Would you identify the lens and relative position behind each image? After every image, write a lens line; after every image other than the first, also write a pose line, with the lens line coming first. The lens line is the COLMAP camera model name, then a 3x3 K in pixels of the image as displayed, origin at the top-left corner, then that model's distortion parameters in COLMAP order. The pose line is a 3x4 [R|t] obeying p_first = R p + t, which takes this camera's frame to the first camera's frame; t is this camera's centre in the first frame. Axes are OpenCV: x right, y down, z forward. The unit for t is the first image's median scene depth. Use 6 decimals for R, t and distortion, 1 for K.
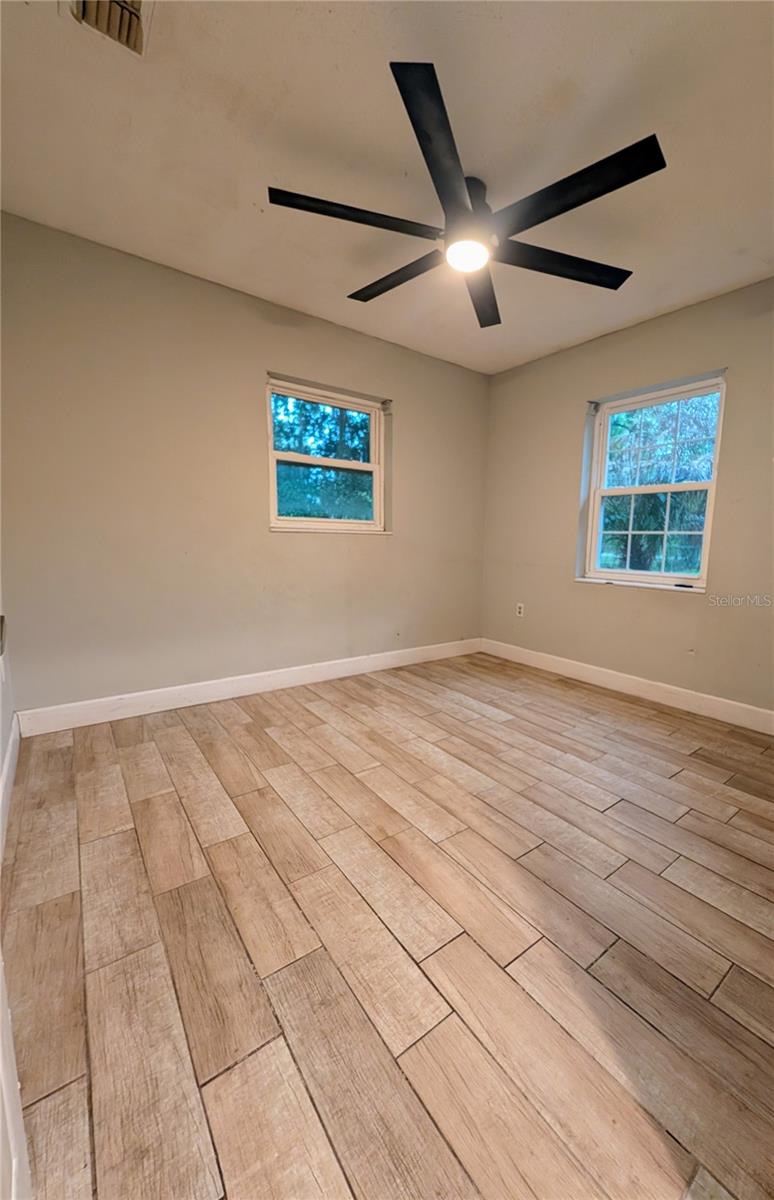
lens RADIAL K [[520.4, 0, 387.0], [0, 520.4, 600.0], [0, 0, 1]] dist [-0.000210, -0.000167]
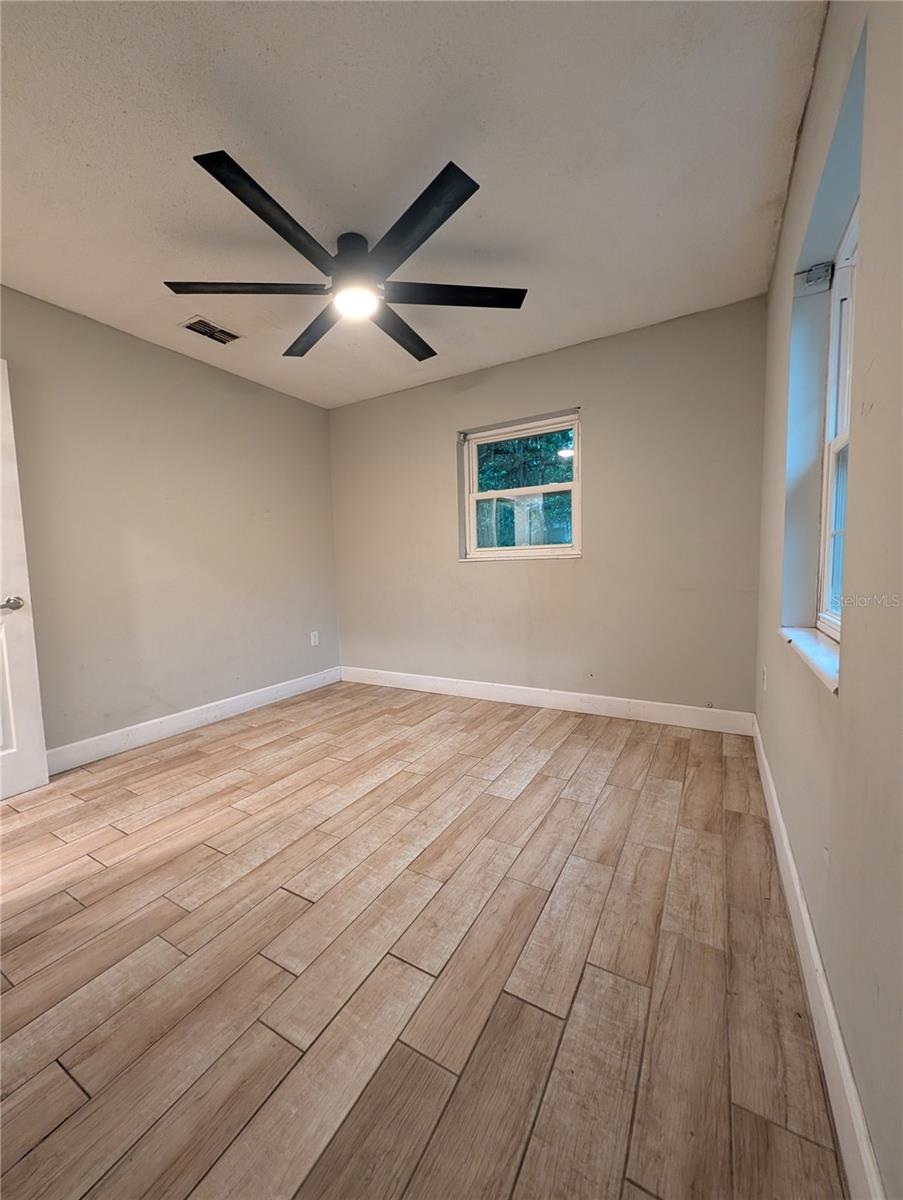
lens RADIAL K [[459.4, 0, 446.8], [0, 459.4, 603.8], [0, 0, 1]] dist [-0.001124, 0.000604]
pose [[0.338034, 0.046016, -0.940008, 0.883061], [-0.075472, 0.996913, 0.021661, -0.066407], [0.938103, 0.063622, 0.340463, 0.721009]]
